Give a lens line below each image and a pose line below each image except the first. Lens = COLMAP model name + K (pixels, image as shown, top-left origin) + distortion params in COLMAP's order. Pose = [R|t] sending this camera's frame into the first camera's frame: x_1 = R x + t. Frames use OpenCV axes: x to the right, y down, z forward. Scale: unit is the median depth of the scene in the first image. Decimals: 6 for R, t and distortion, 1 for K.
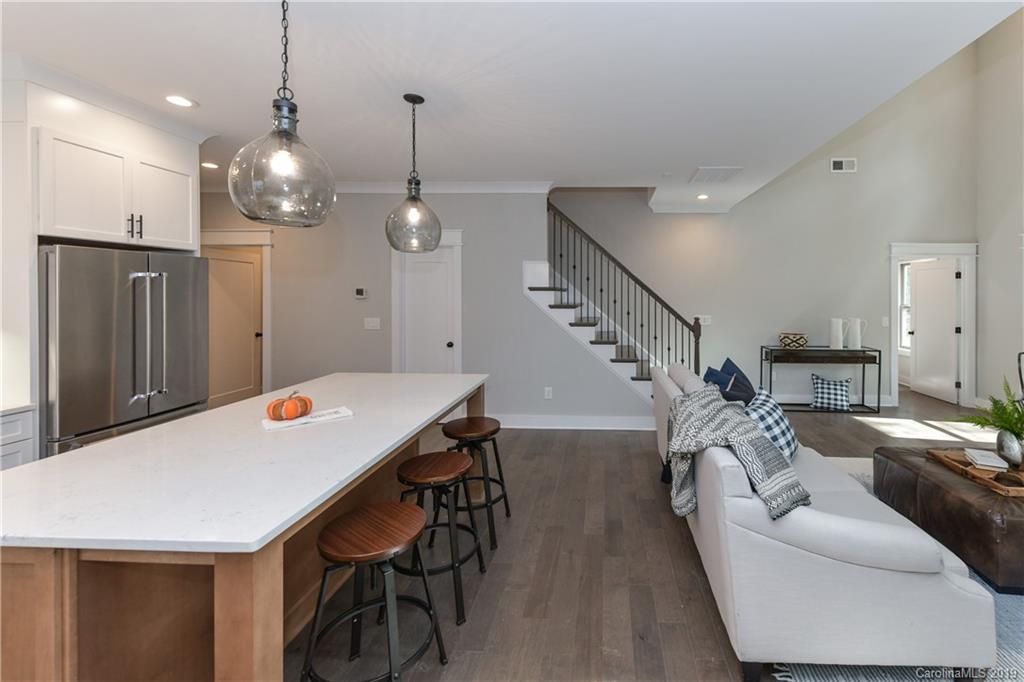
lens RADIAL K [[427.0, 0, 582.2], [0, 427.0, 295.9], [0, 0, 1]] dist [0.008561, -0.002908]
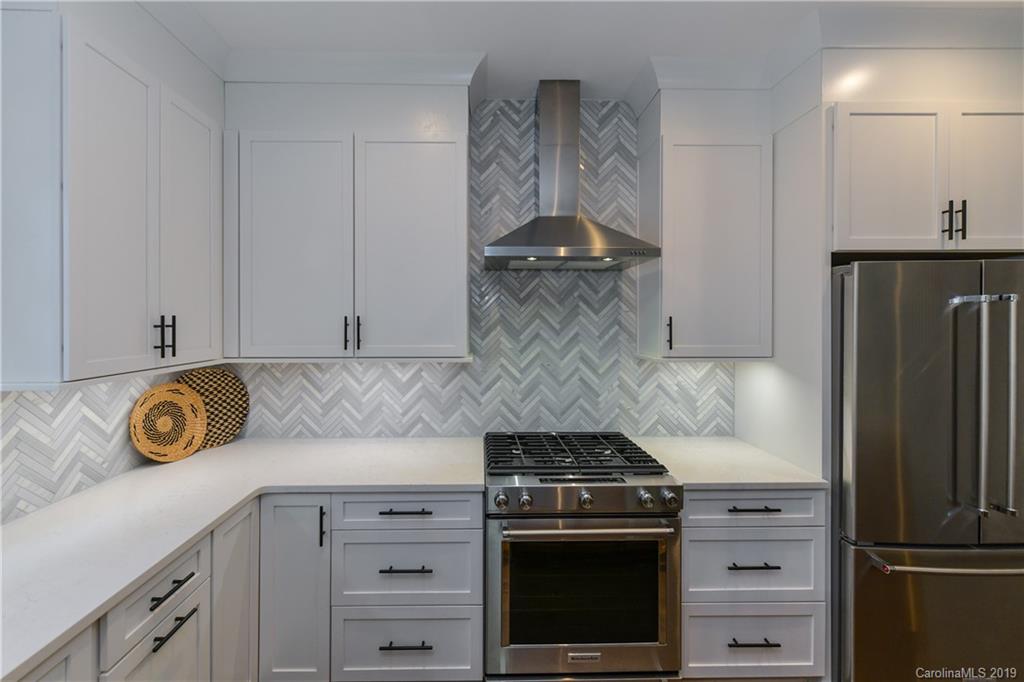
lens RADIAL K [[417.1, 0, 488.8], [0, 417.1, 323.9], [0, 0, 1]] dist [0.004296, -0.001456]
pose [[0.051038, 0.003404, -0.998691, -0.280899], [-0.004088, 0.999987, 0.003199, -0.009149], [0.998688, 0.003920, 0.051051, 0.182381]]
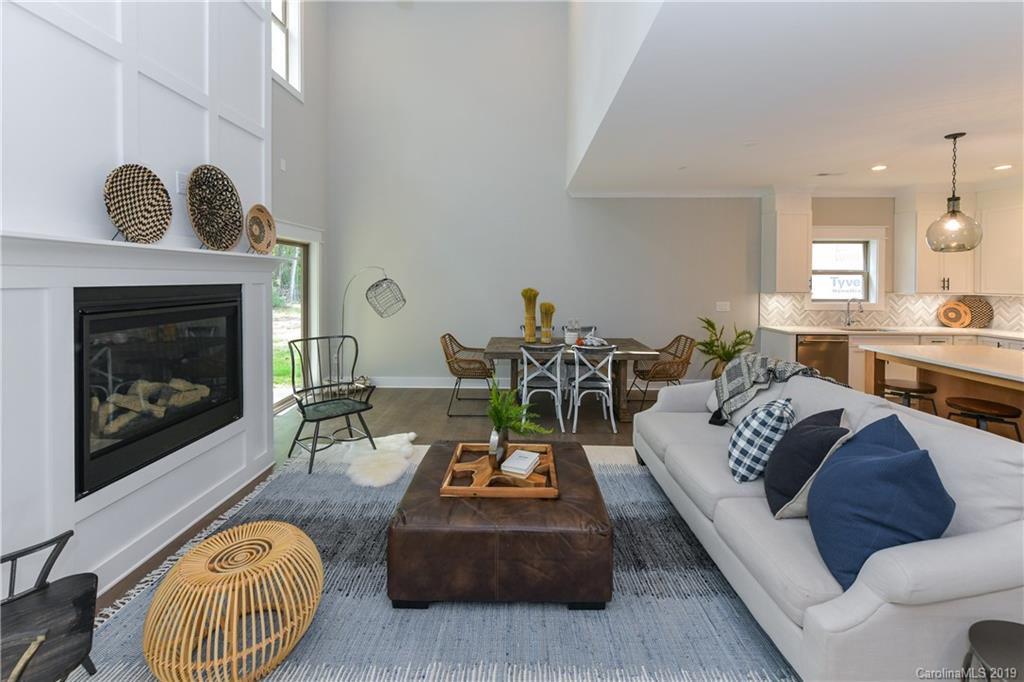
lens RADIAL K [[417.1, 0, 517.6], [0, 417.1, 282.9], [0, 0, 1]] dist [0.004296, -0.001456]
pose [[-0.999707, -0.007958, -0.022878, 0.543747], [-0.008266, 0.999876, 0.013403, -0.006204], [0.022769, 0.013588, -0.999648, 1.031228]]
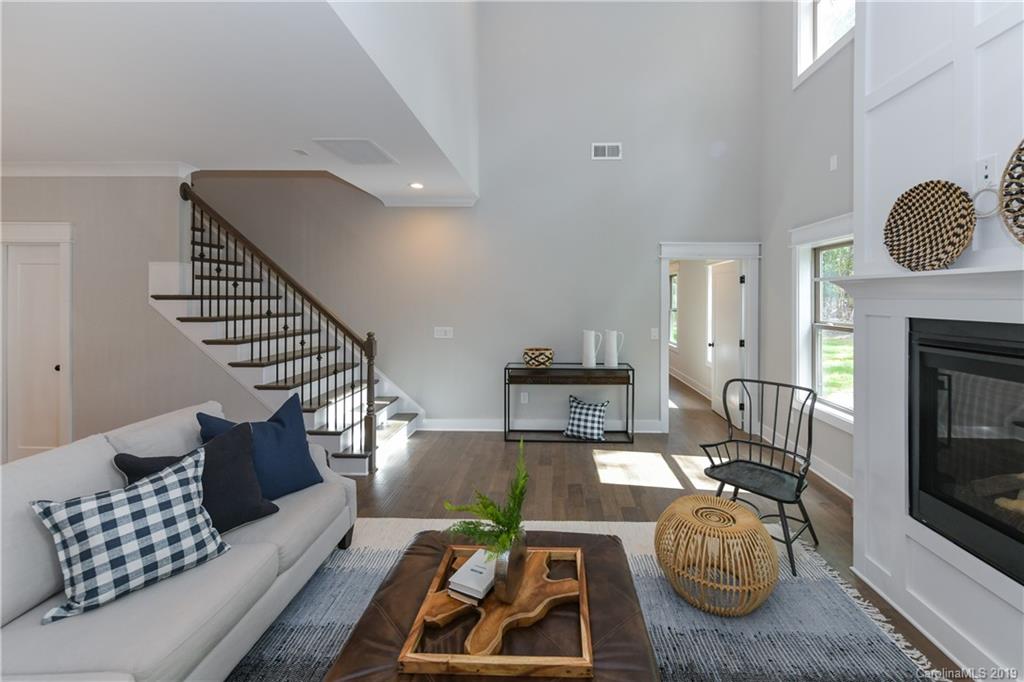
lens RADIAL K [[417.1, 0, 548.2], [0, 417.1, 295.9], [0, 0, 1]] dist [0.004296, -0.001456]
pose [[0.999713, -0.000717, 0.023946, 0.573386], [0.000862, 0.999981, -0.006042, -0.012971], [-0.023941, 0.006060, 0.999695, 0.206065]]
